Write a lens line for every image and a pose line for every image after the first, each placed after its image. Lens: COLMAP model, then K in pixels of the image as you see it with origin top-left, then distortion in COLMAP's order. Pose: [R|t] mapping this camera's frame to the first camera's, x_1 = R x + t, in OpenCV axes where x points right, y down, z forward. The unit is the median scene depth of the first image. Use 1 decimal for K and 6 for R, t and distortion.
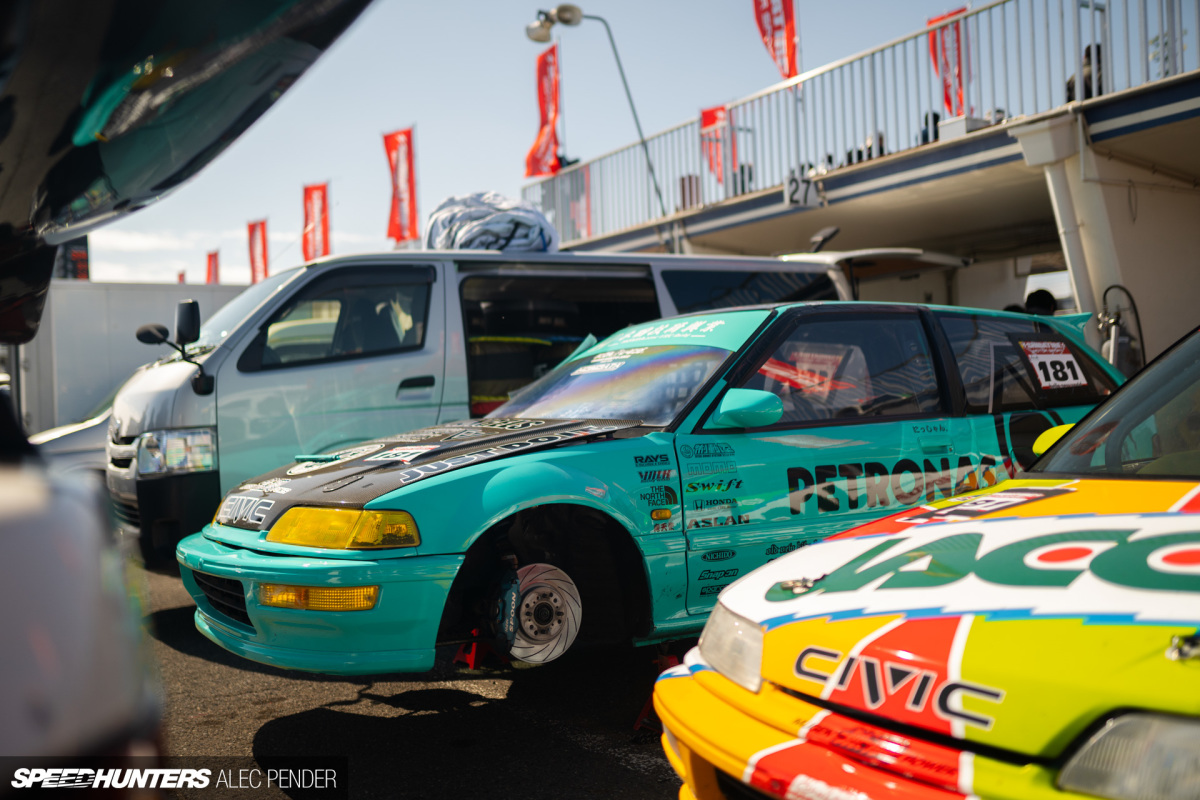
lens RADIAL K [[1247.9, 0, 605.0], [0, 1247.9, 400.5], [0, 0, 1]] dist [-0.025017, 0.000000]
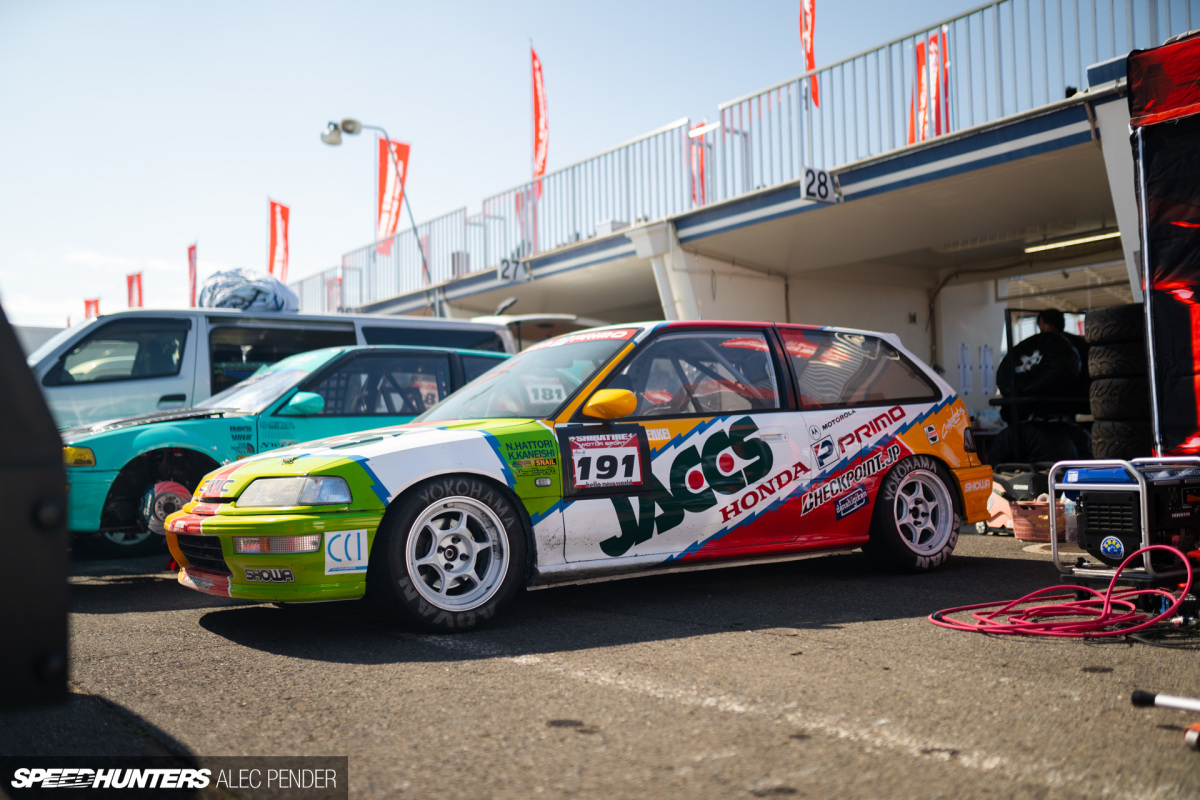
lens RADIAL K [[1247.9, 0, 594.8], [0, 1247.9, 398.3], [0, 0, 1]] dist [-0.025017, 0.000000]
pose [[0.997792, 0.021272, 0.062917, 0.220613], [-0.018272, 0.998687, -0.047867, 0.040641], [-0.063853, 0.046611, 0.996870, -0.425973]]
